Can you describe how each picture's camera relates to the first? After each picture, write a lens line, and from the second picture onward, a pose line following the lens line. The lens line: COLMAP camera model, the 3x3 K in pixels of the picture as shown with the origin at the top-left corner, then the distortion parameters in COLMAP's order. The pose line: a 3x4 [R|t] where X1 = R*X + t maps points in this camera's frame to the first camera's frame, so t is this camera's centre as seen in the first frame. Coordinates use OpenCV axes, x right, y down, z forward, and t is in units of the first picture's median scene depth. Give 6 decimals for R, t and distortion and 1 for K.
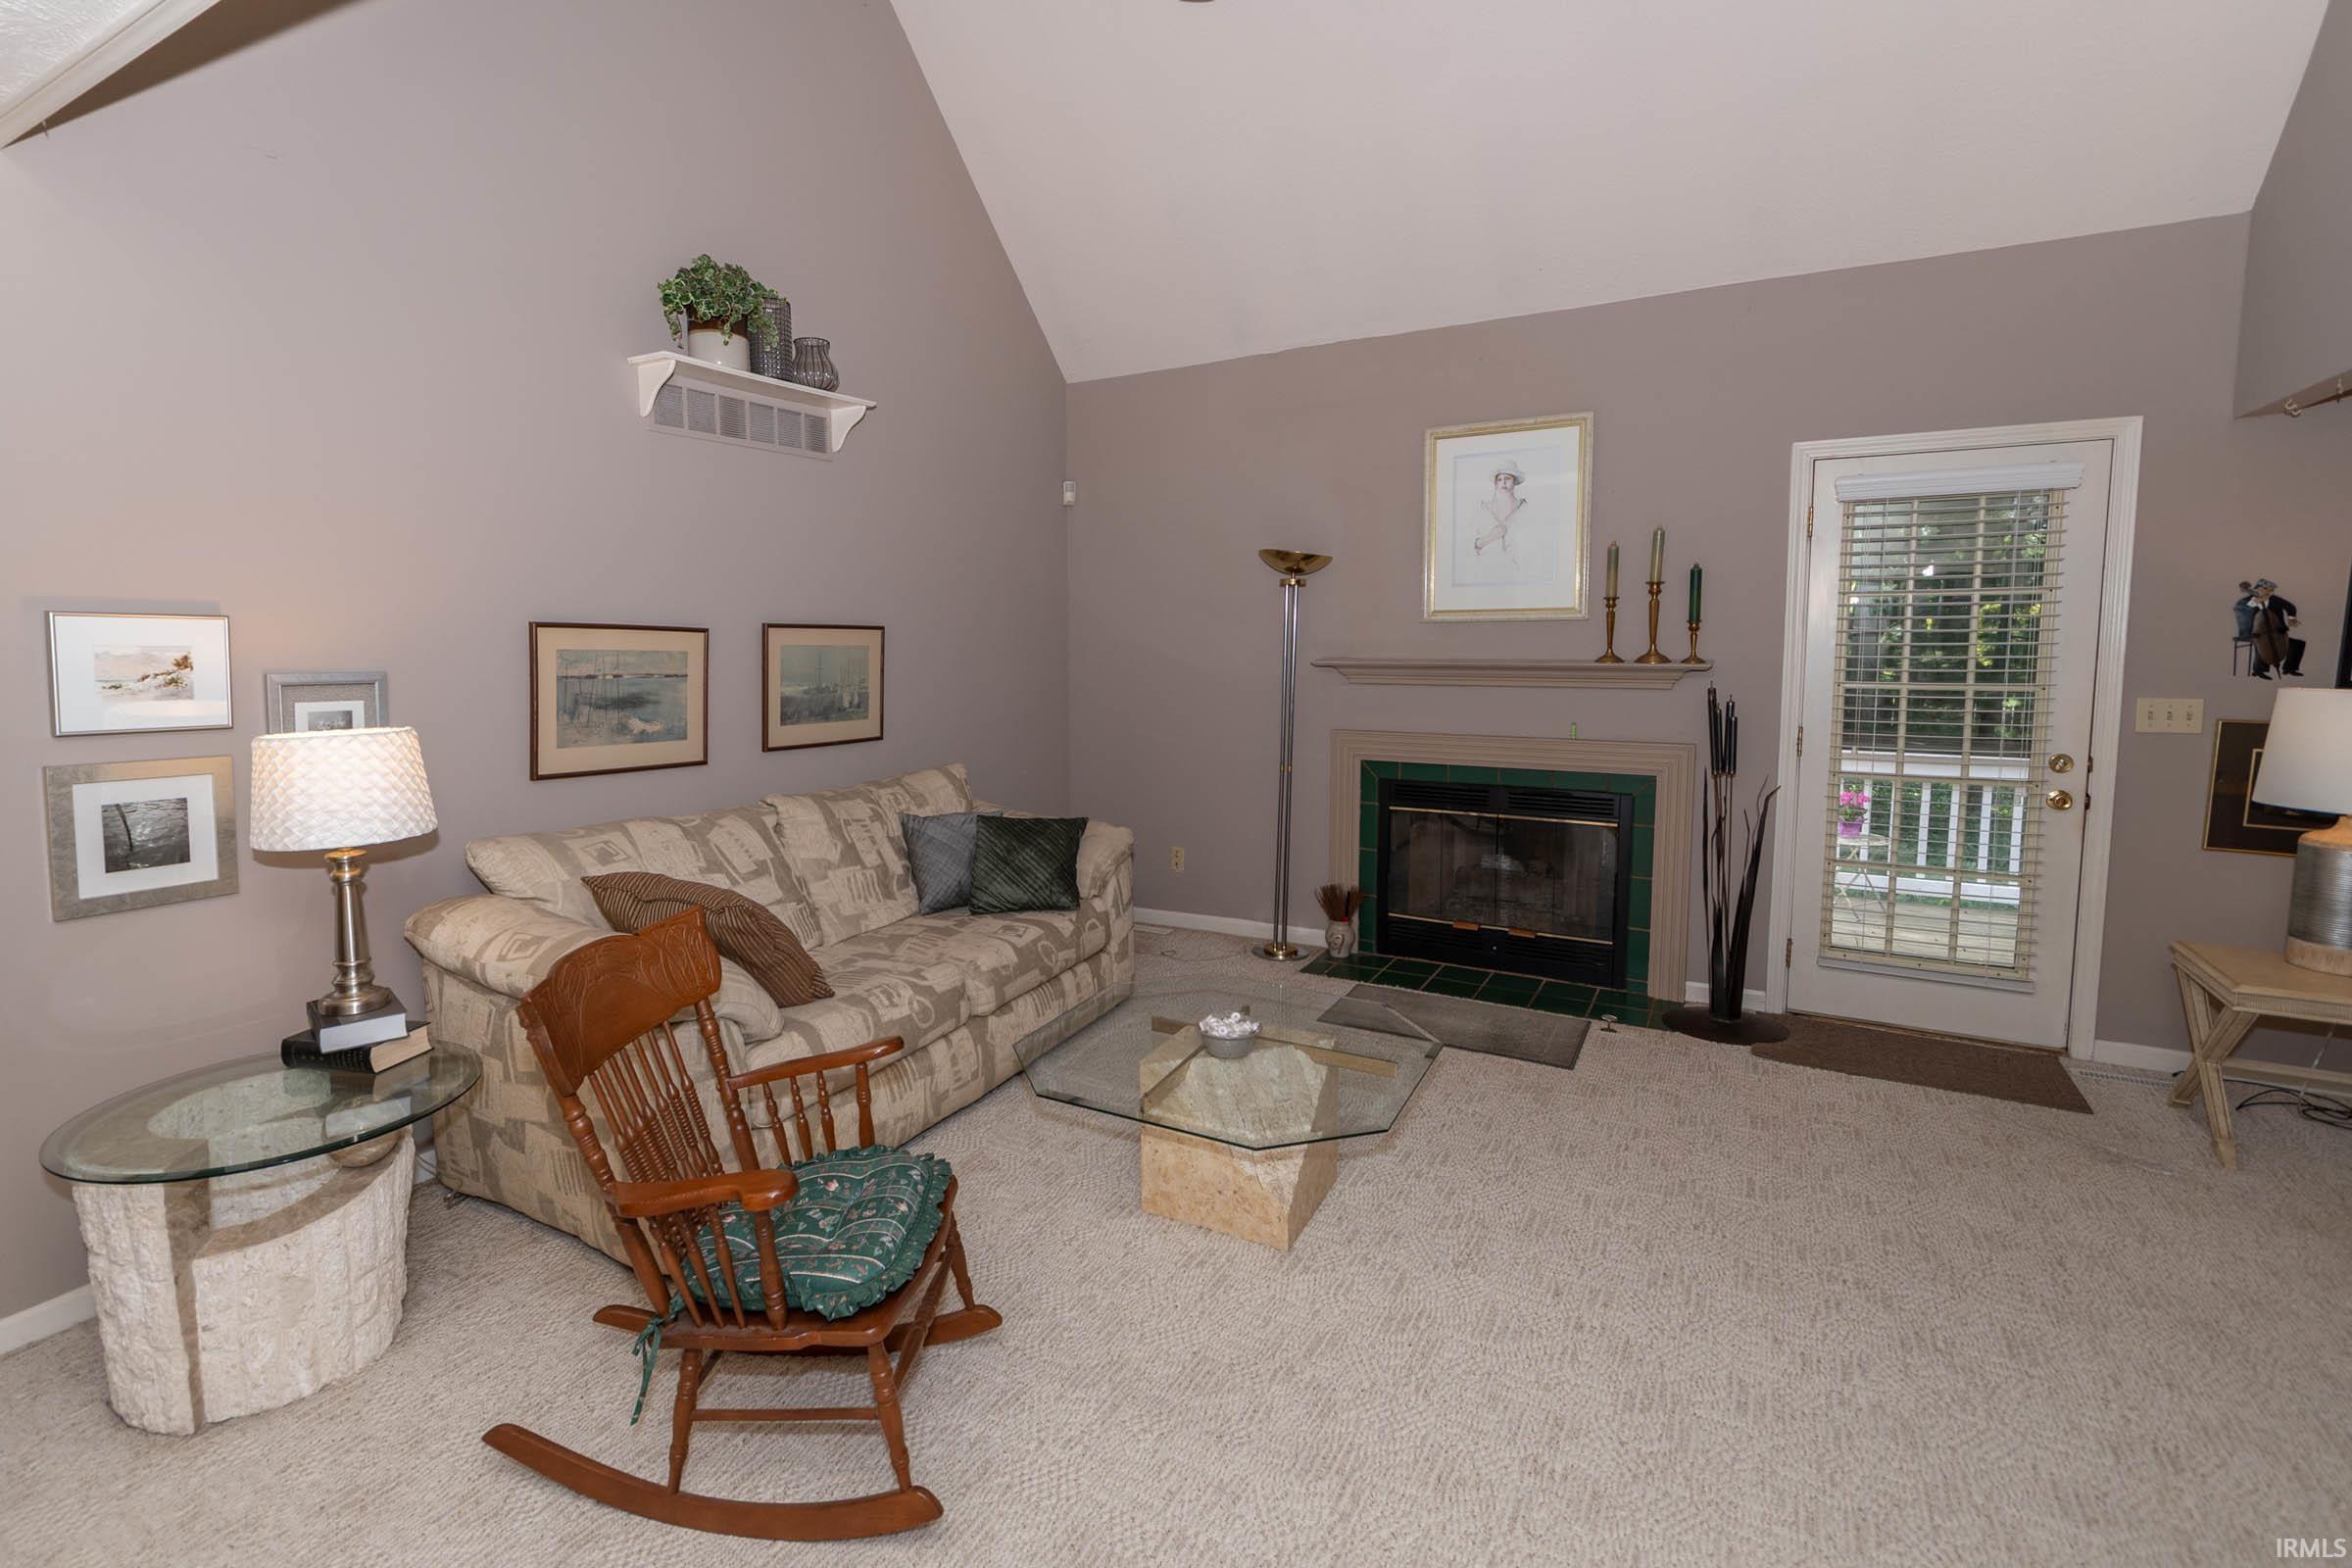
lens RADIAL K [[1102.0, 0, 1106.8], [0, 1102.0, 735.9], [0, 0, 1]] dist [-0.003639, -0.001846]
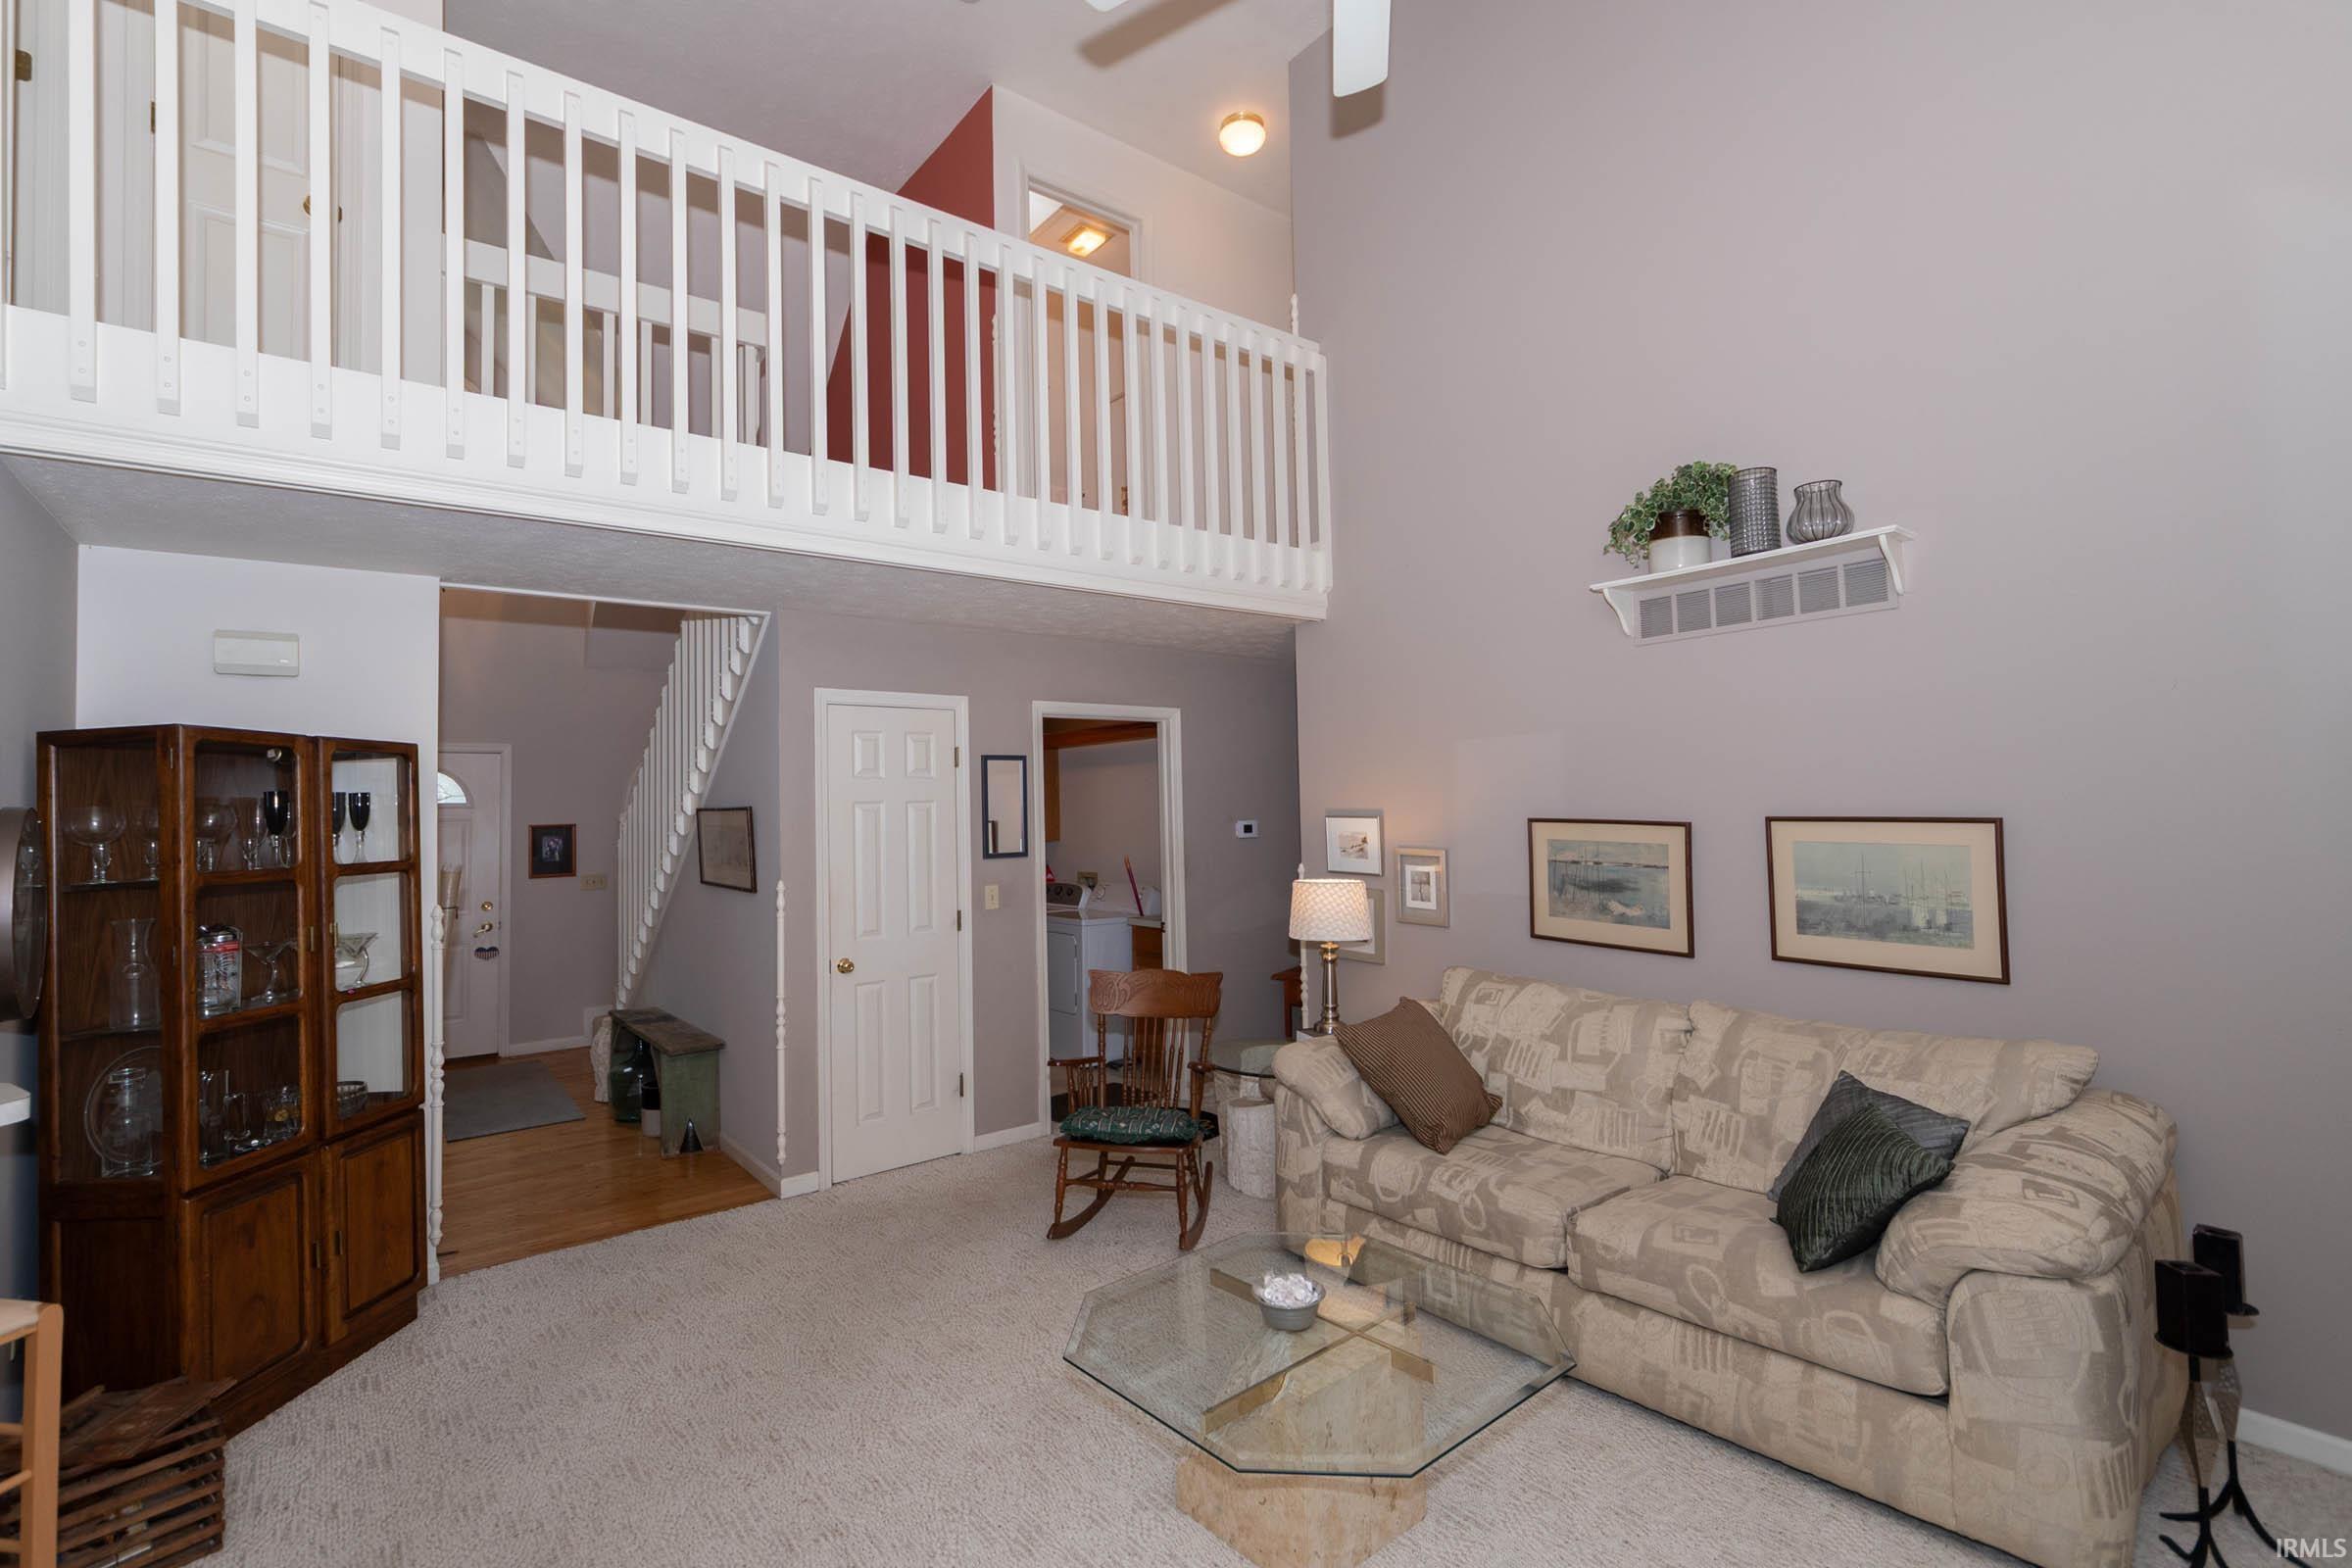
lens RADIAL K [[1028.5, 0, 1133.5], [0, 1028.5, 774.2], [0, 0, 1]] dist [0.006798, -0.002735]
pose [[-0.373209, -0.019227, -0.927548, 0.664595], [-0.062701, 0.998022, 0.004541, -0.107559], [0.925626, 0.059853, -0.373676, 0.829592]]
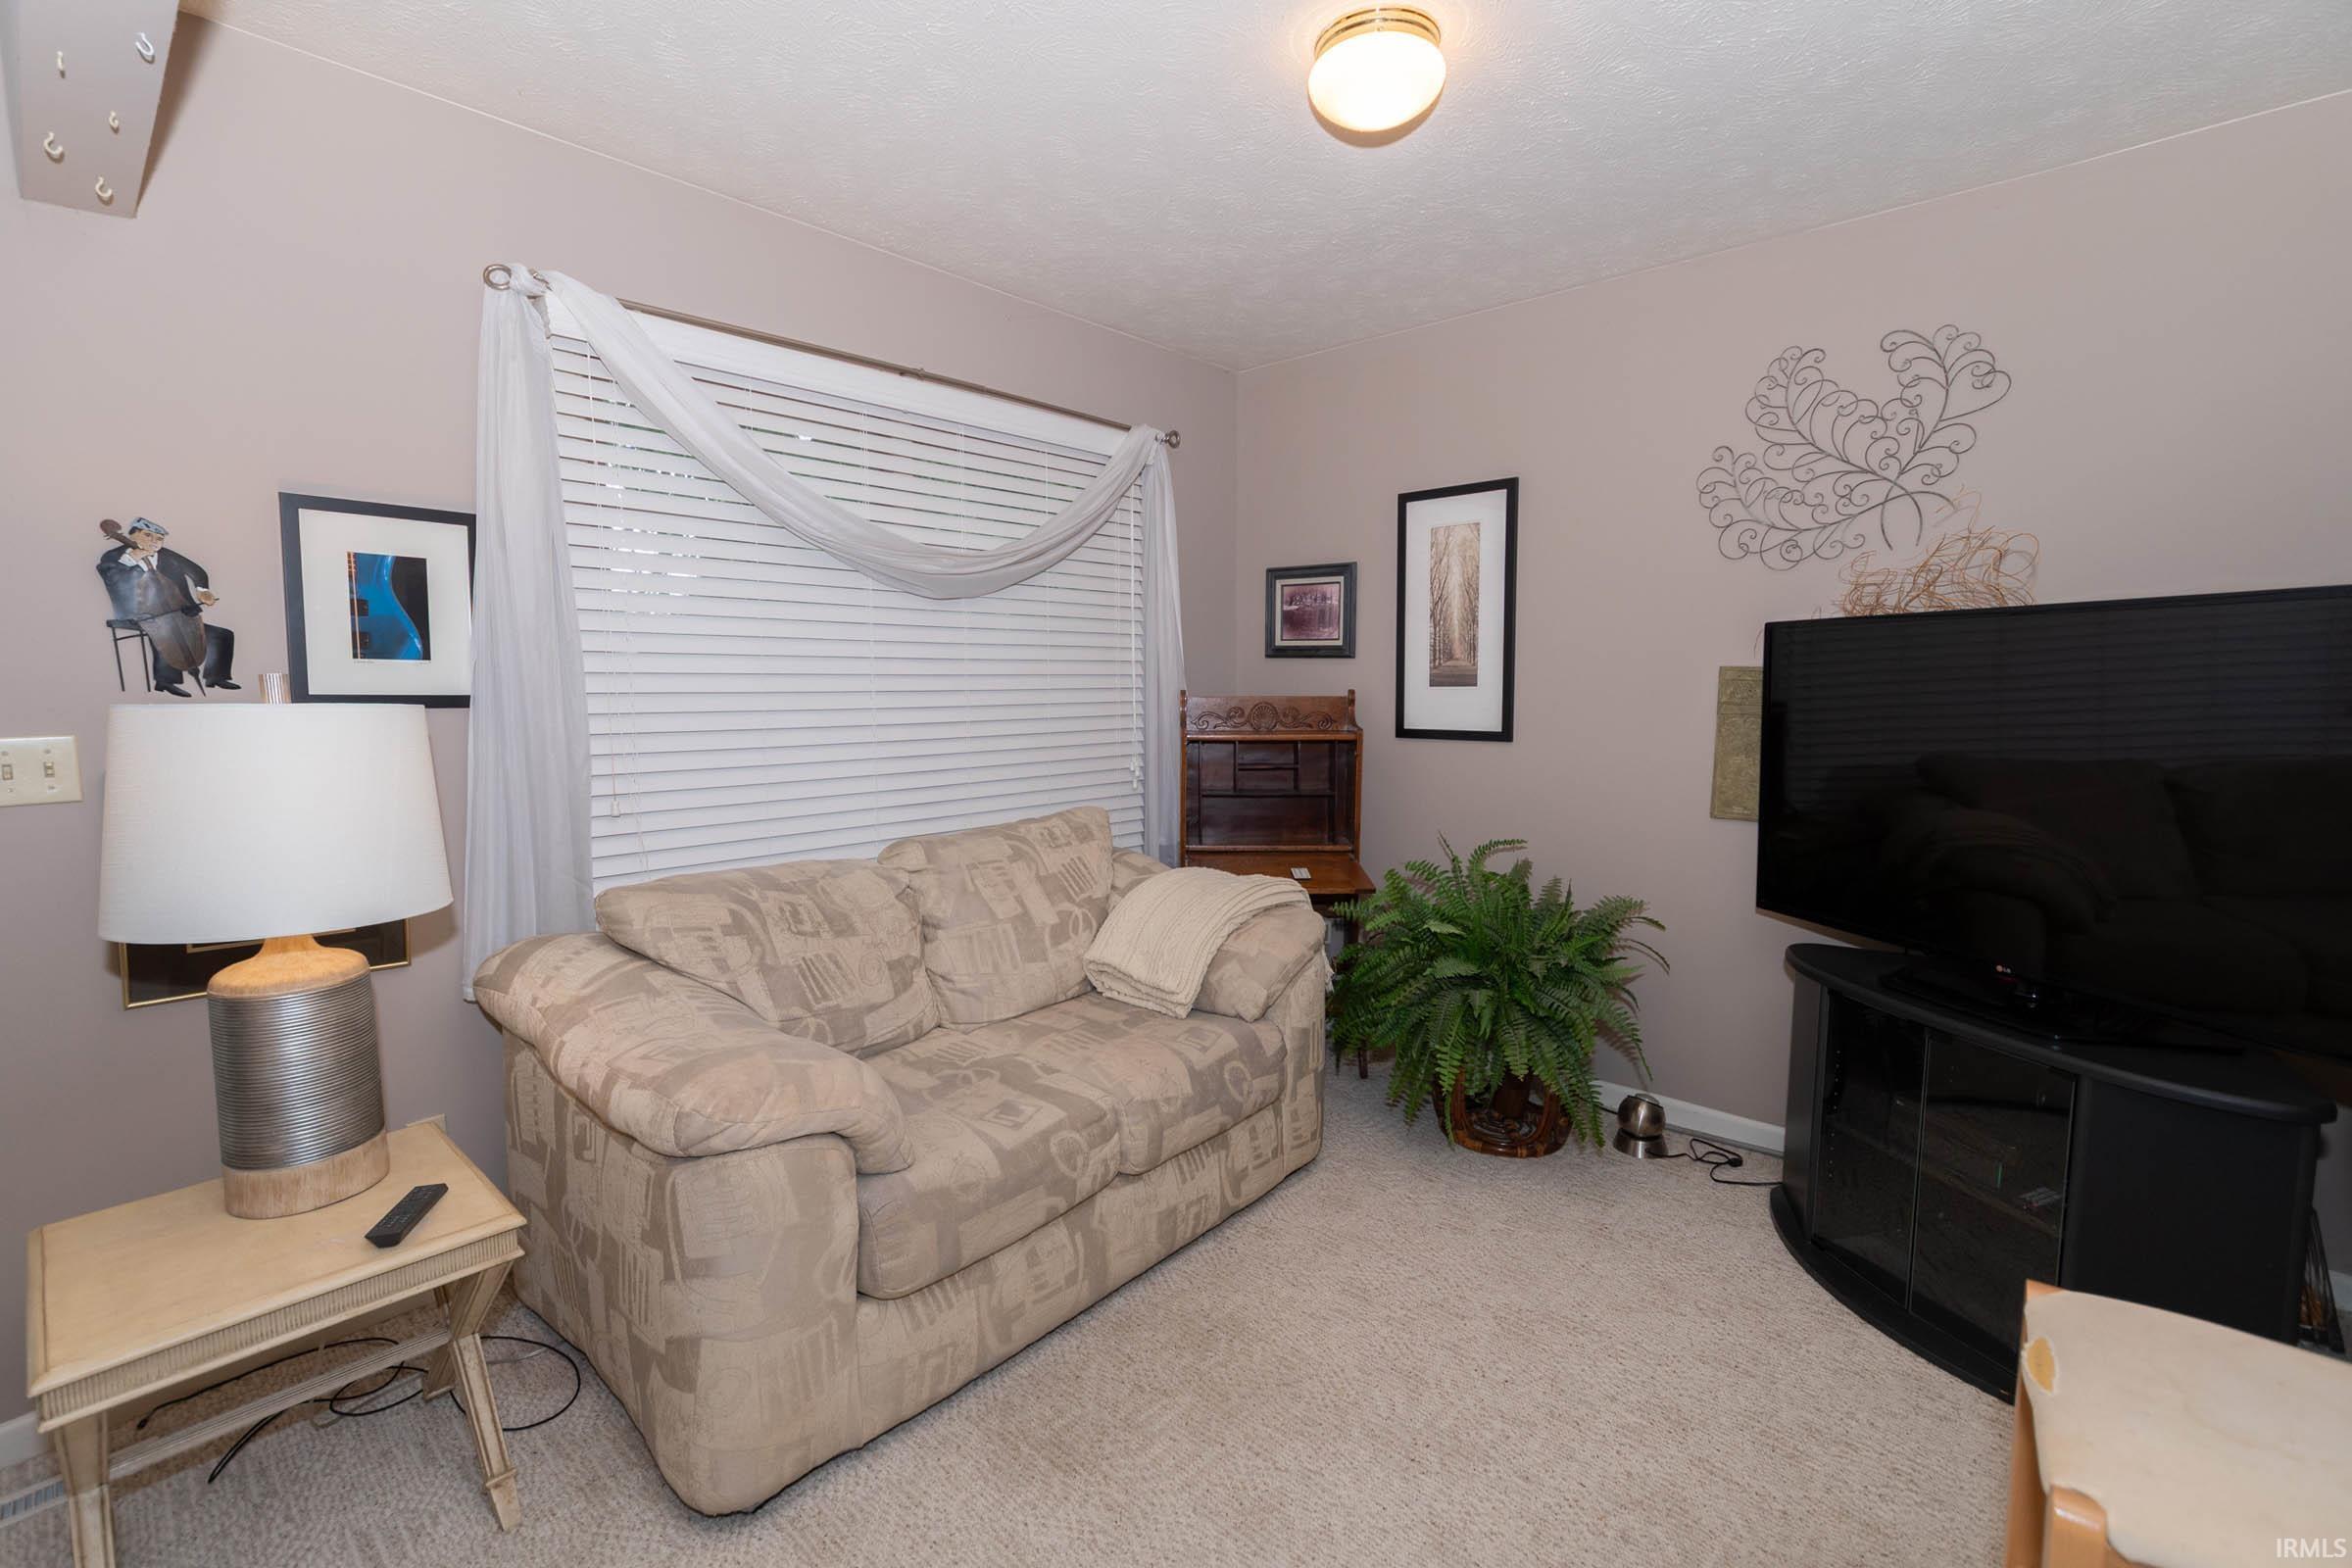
lens RADIAL K [[1028.5, 0, 1156.1], [0, 1028.5, 778.5], [0, 0, 1]] dist [0.006798, -0.002735]
pose [[0.206466, -0.089385, 0.974362, 0.549055], [0.094971, 0.992947, 0.070966, 0.001215], [-0.973834, 0.077884, 0.213499, 0.337466]]
